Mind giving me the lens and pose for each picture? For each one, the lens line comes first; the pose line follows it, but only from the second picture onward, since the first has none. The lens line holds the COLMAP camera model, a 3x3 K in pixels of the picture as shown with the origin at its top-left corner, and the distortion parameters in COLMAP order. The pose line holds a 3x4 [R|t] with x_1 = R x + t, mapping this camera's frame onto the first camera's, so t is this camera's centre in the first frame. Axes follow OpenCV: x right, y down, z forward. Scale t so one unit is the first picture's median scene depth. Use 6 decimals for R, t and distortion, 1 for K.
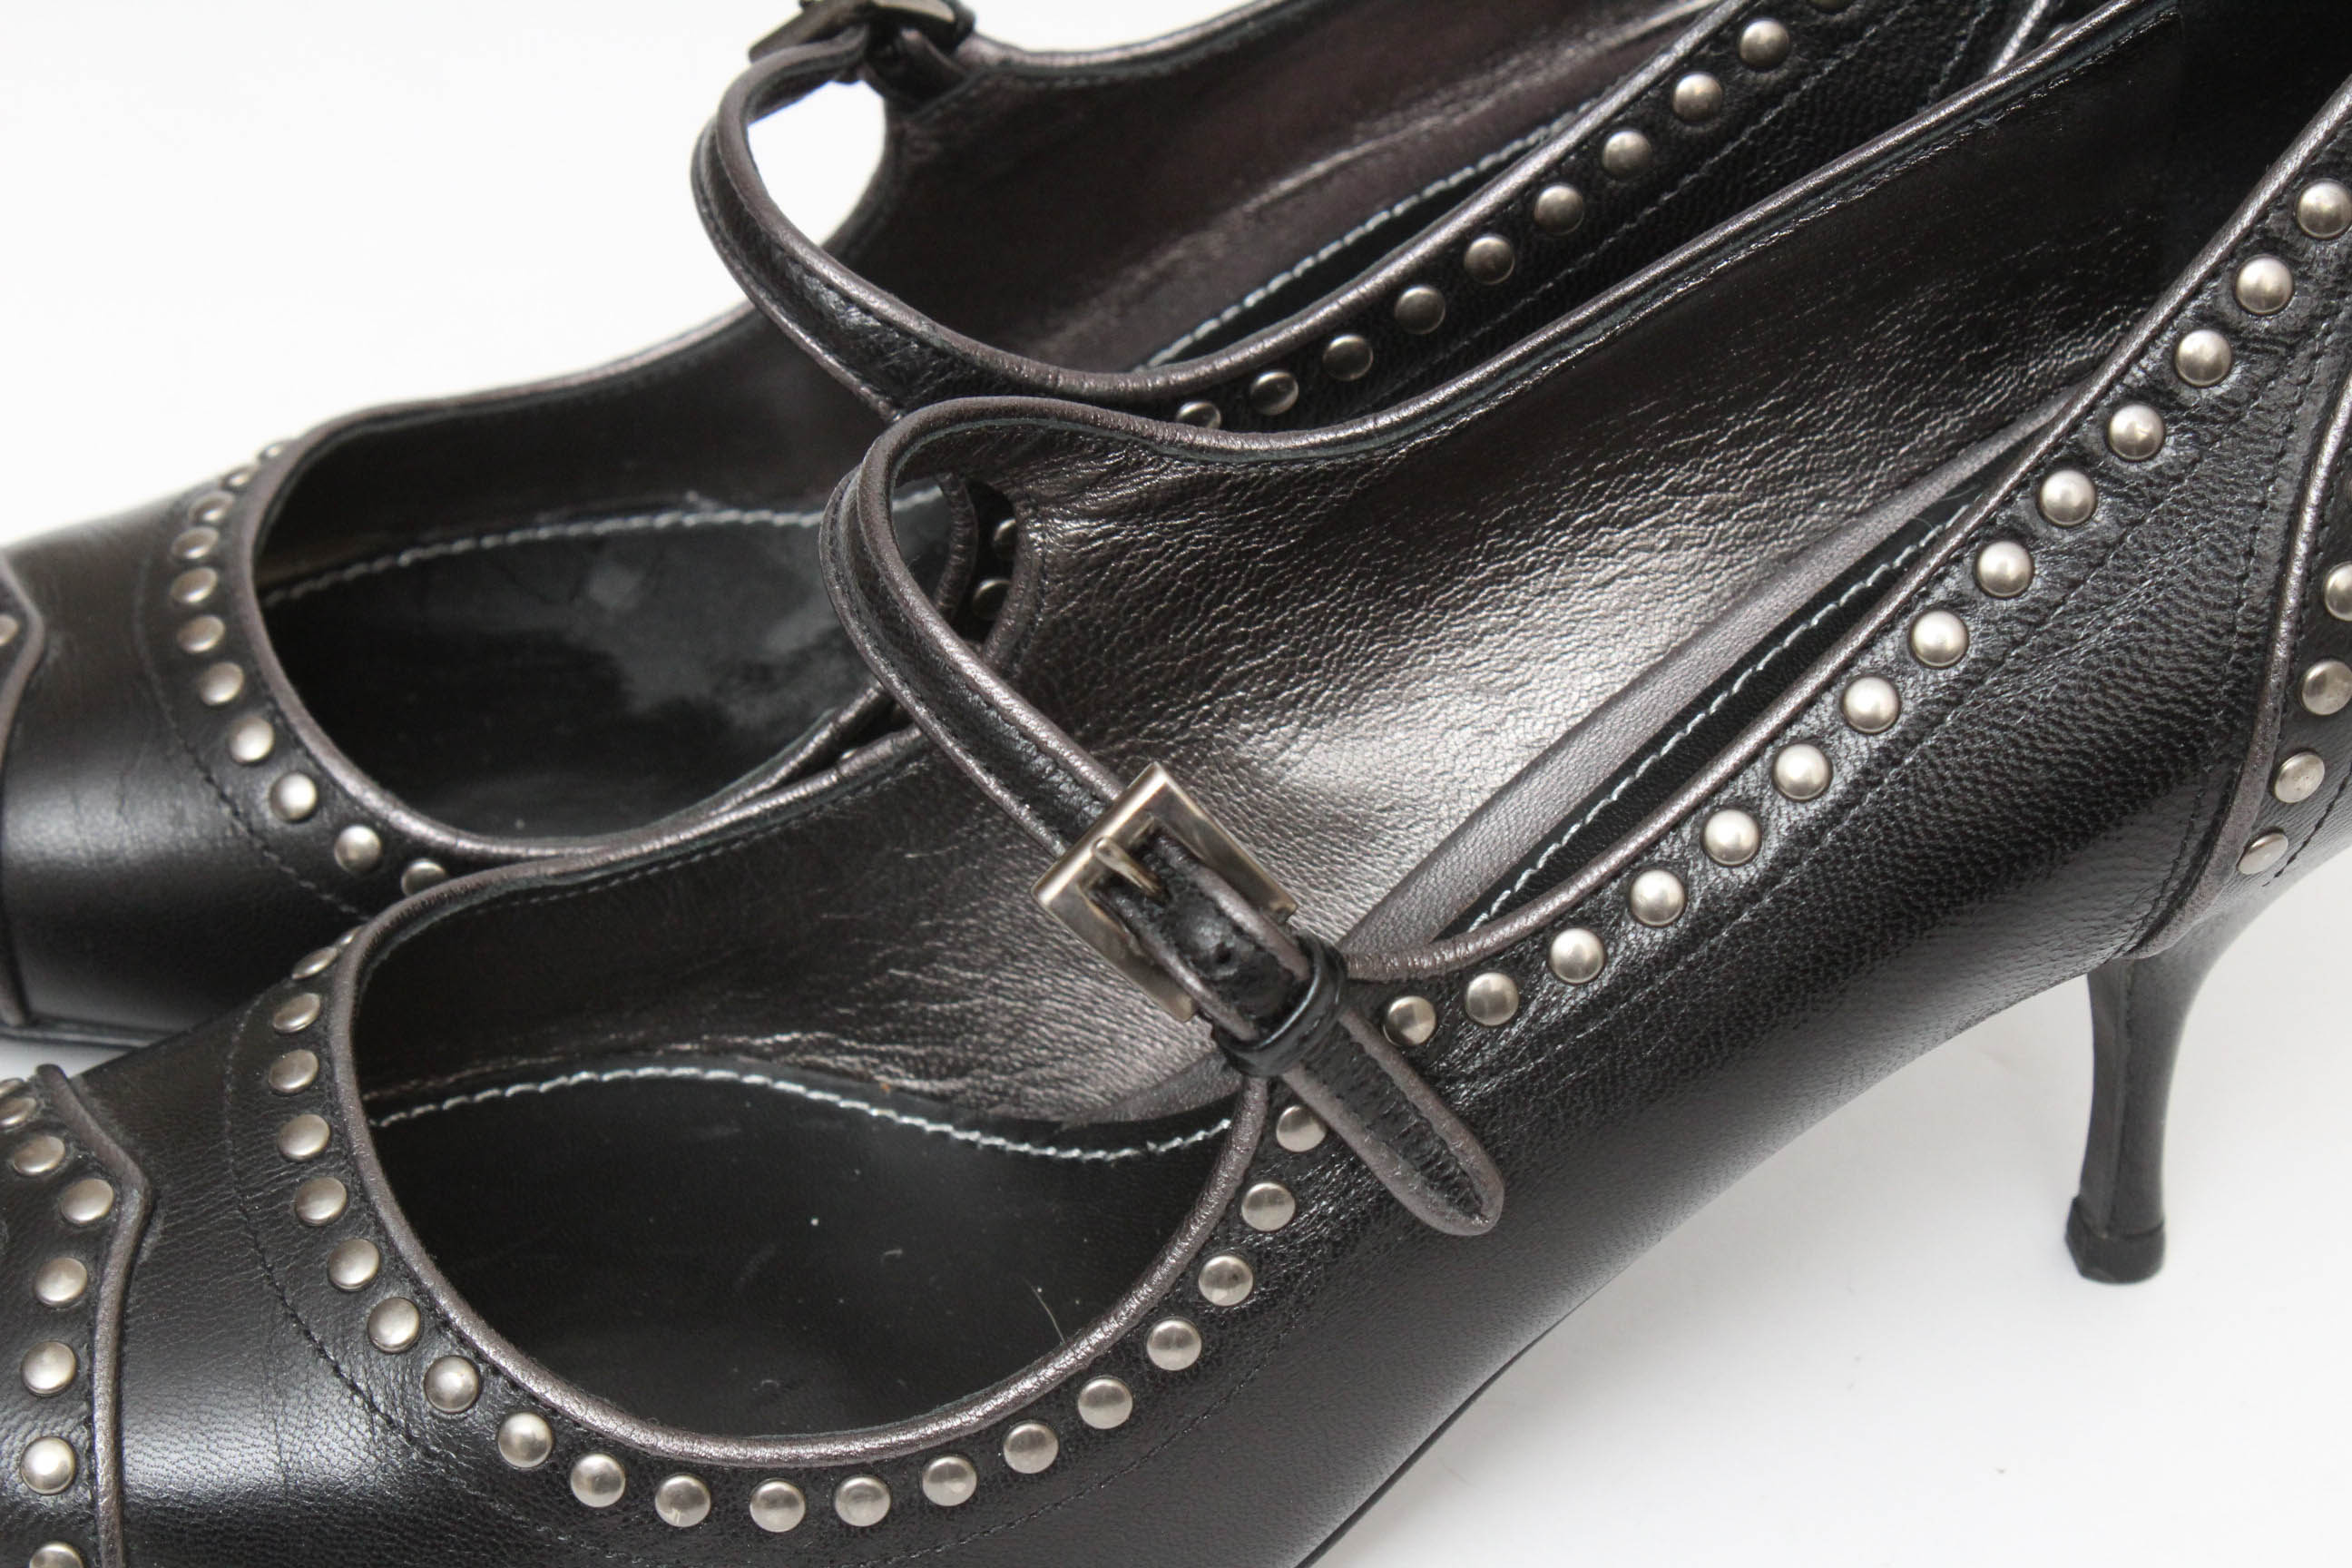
lens RADIAL K [[5352.2, 0, 1174.9], [0, 5352.2, 734.7], [0, 0, 1]] dist [0.078151, -0.208101]
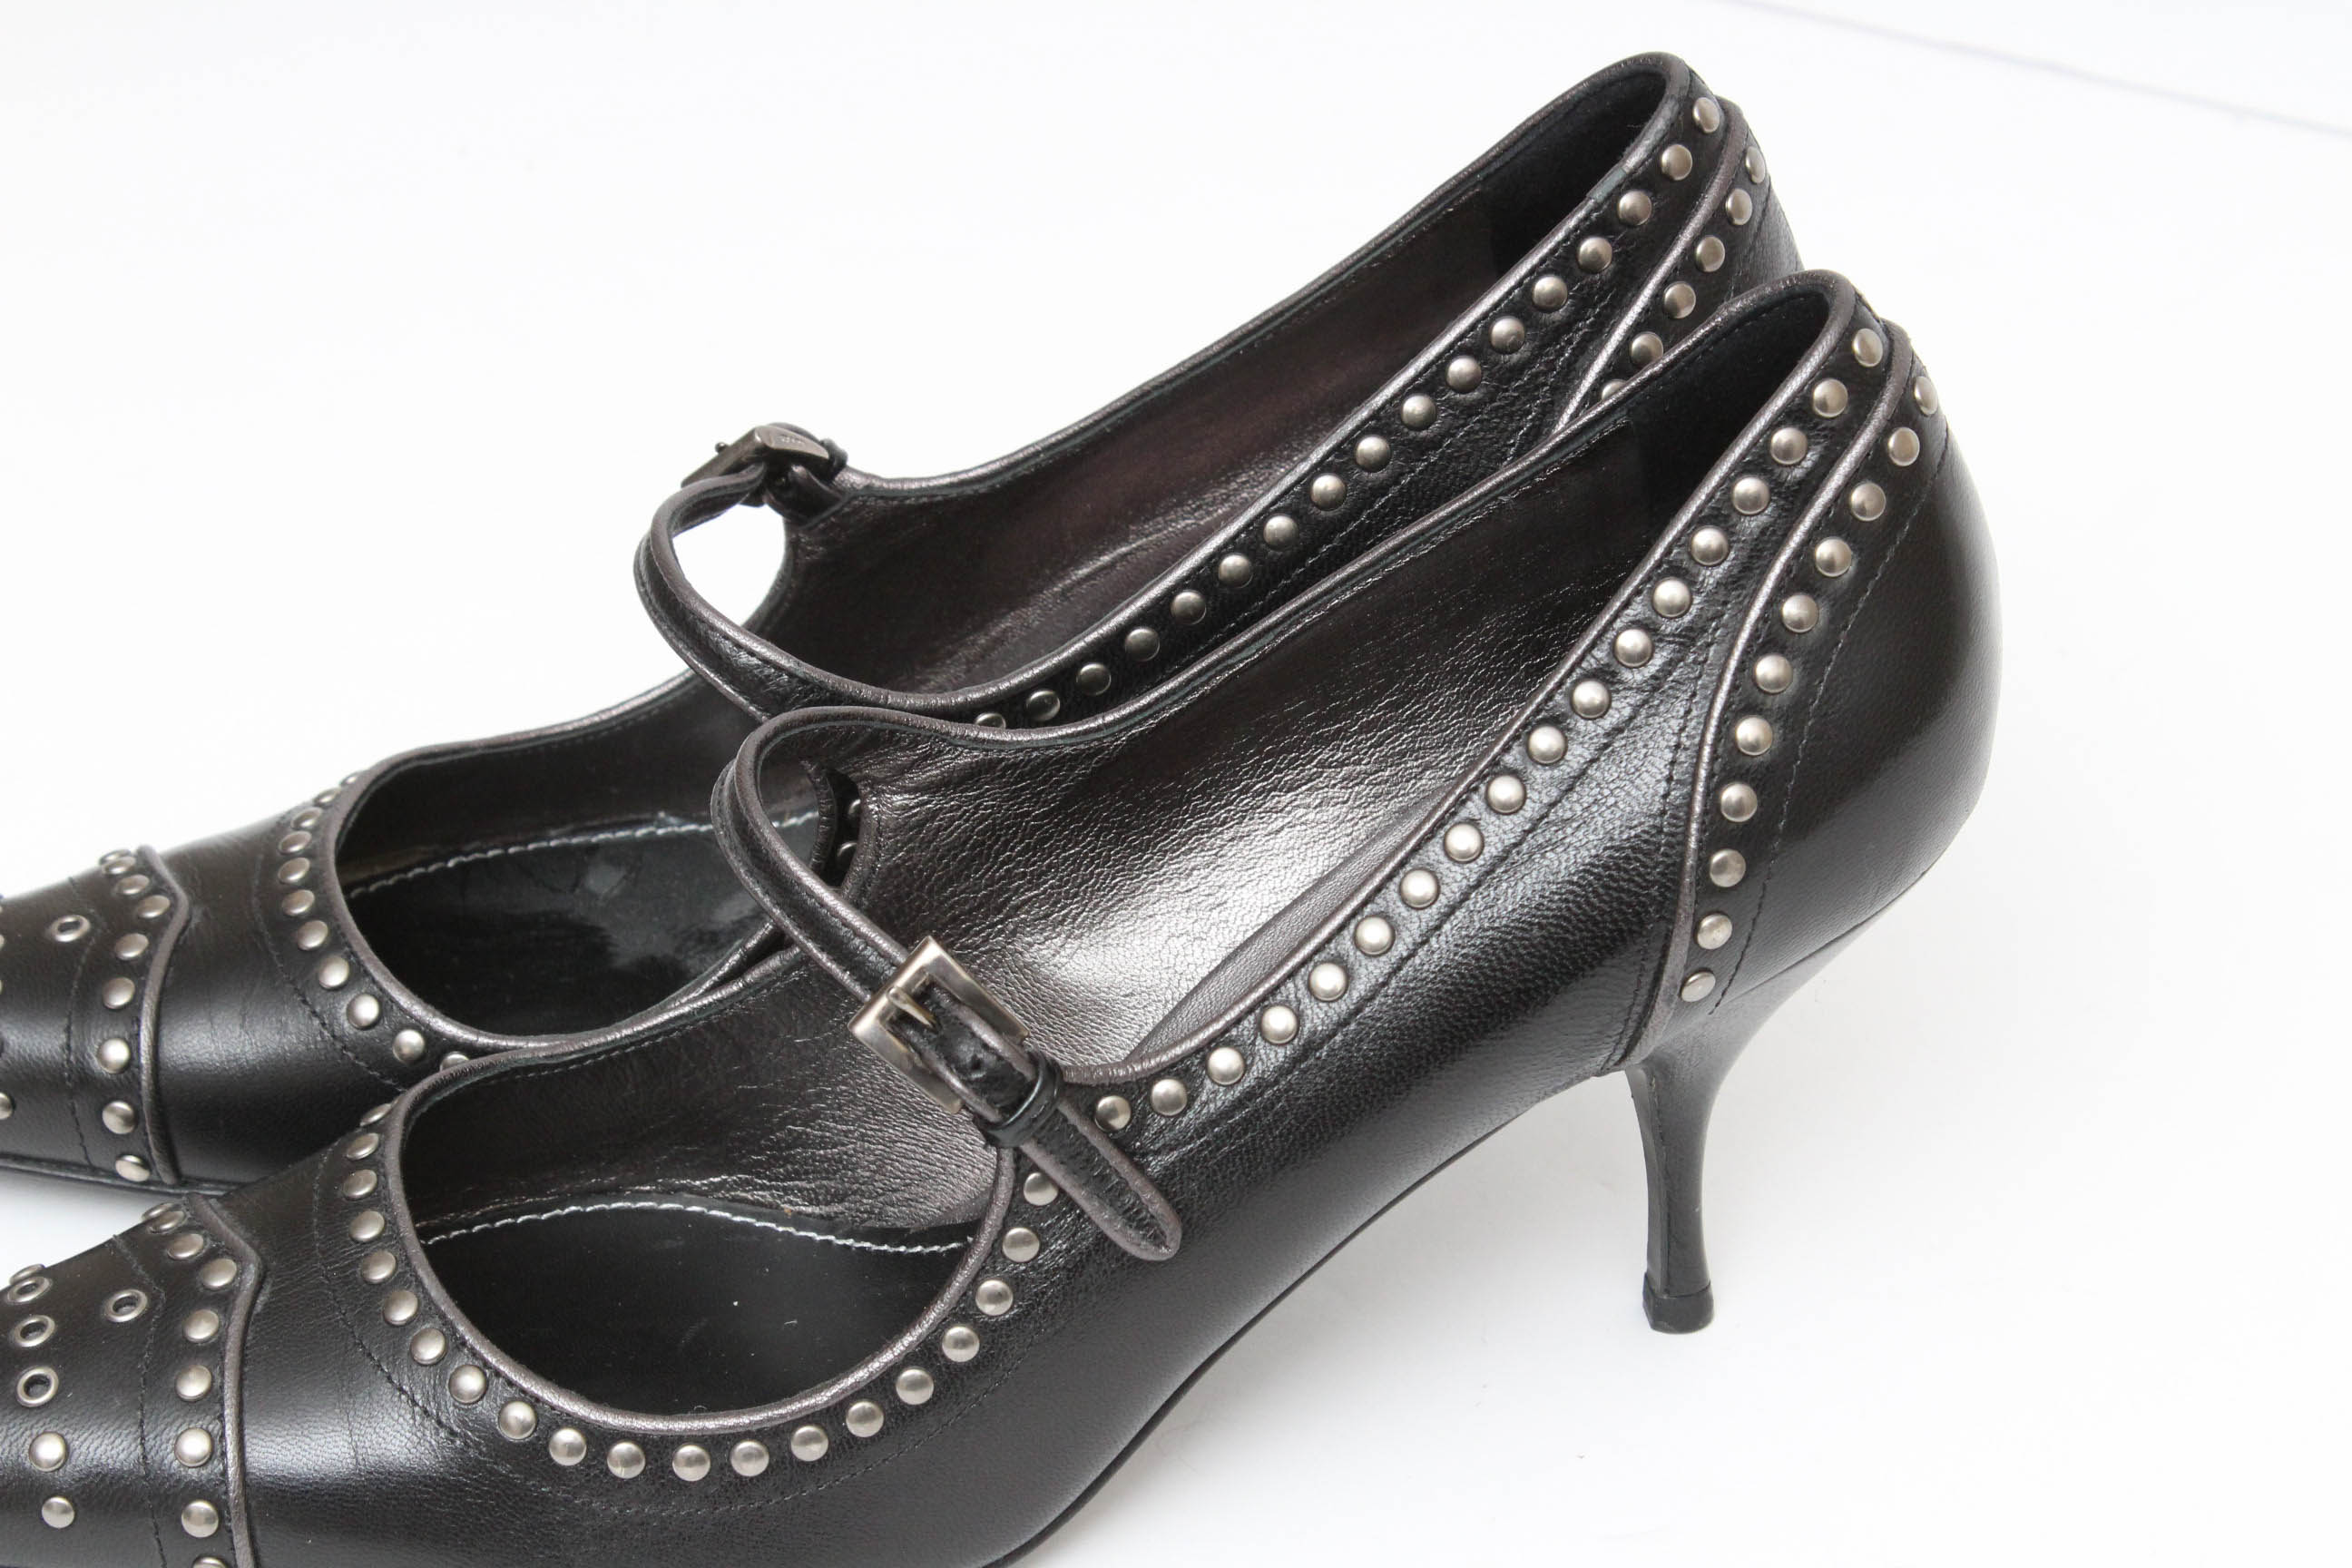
lens RADIAL K [[5352.2, 0, 1174.9], [0, 5352.2, 734.7], [0, 0, 1]] dist [0.078151, -0.208101]
pose [[0.999163, -0.028968, -0.028889, 0.097516], [0.026141, 0.995242, -0.093862, 0.081081], [0.031470, 0.093028, 0.995166, -0.430796]]
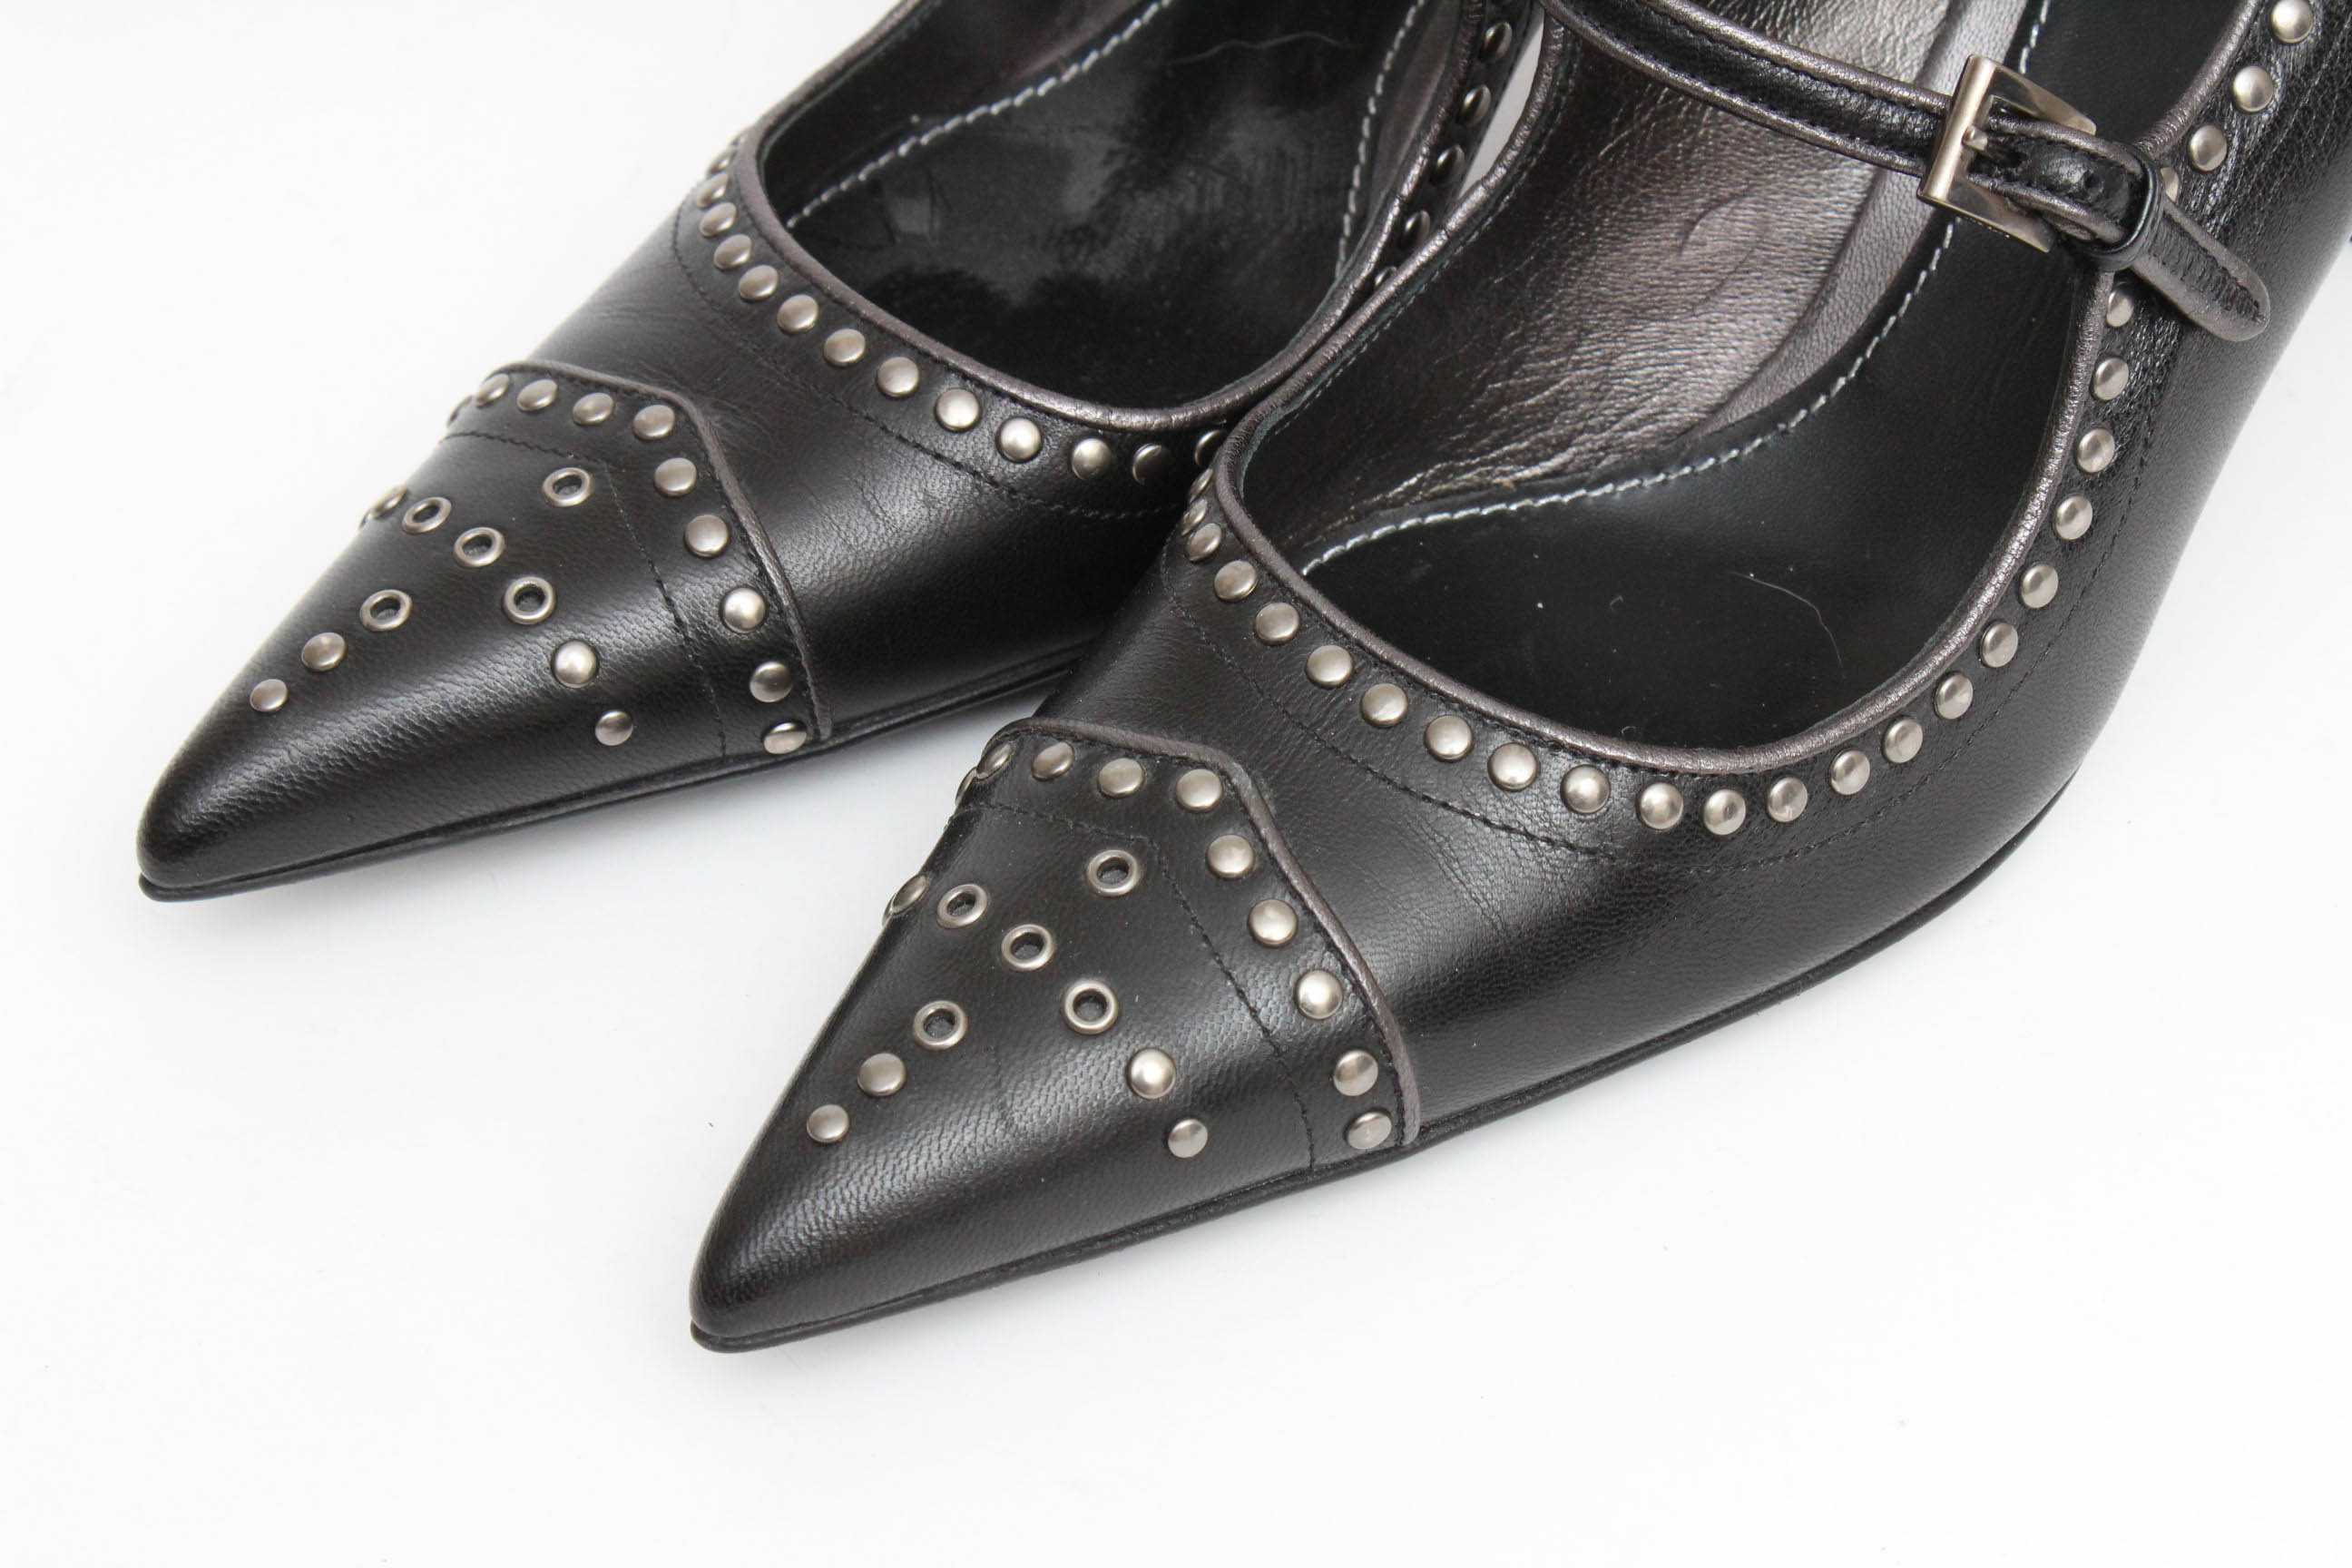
lens RADIAL K [[5352.2, 0, 1174.9], [0, 5352.2, 734.7], [0, 0, 1]] dist [0.078151, -0.208101]
pose [[0.858806, -0.405109, 0.313590, -0.534306], [0.372825, 0.914043, 0.159773, -0.102831], [-0.351360, -0.020300, 0.936020, -0.060165]]
